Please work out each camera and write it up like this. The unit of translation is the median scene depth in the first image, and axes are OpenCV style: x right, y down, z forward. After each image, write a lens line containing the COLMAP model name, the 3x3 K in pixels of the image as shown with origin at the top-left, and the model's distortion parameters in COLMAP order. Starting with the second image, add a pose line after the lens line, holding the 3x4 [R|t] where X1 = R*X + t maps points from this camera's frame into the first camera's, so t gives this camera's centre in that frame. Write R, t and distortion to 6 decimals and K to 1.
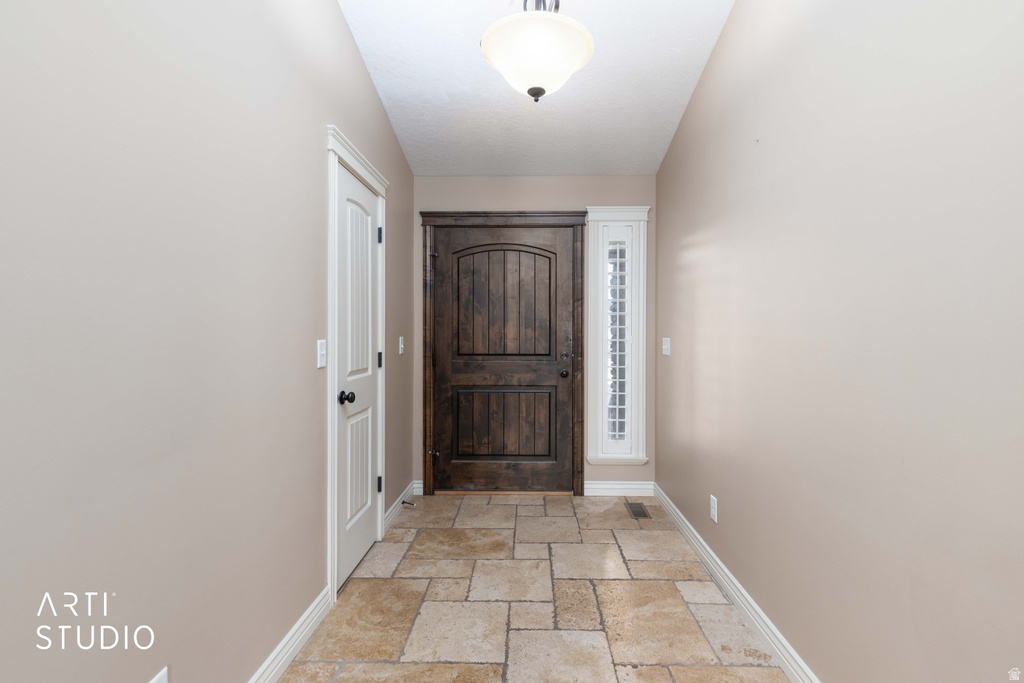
lens RADIAL K [[462.6, 0, 526.6], [0, 462.6, 332.1], [0, 0, 1]] dist [0.008560, -0.002792]
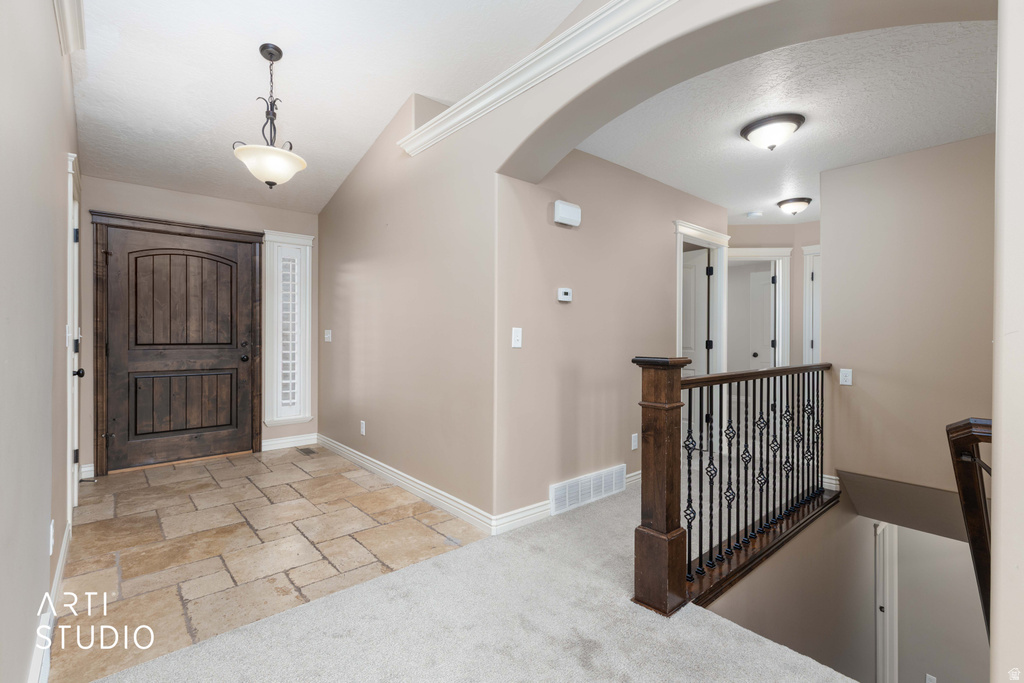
lens RADIAL K [[462.6, 0, 512.4], [0, 462.6, 336.8], [0, 0, 1]] dist [0.008560, -0.002792]
pose [[0.738378, -0.001778, 0.674384, -0.234139], [0.000124, 0.999997, 0.002500, 0.027863], [-0.674387, -0.001762, 0.738376, -0.435724]]
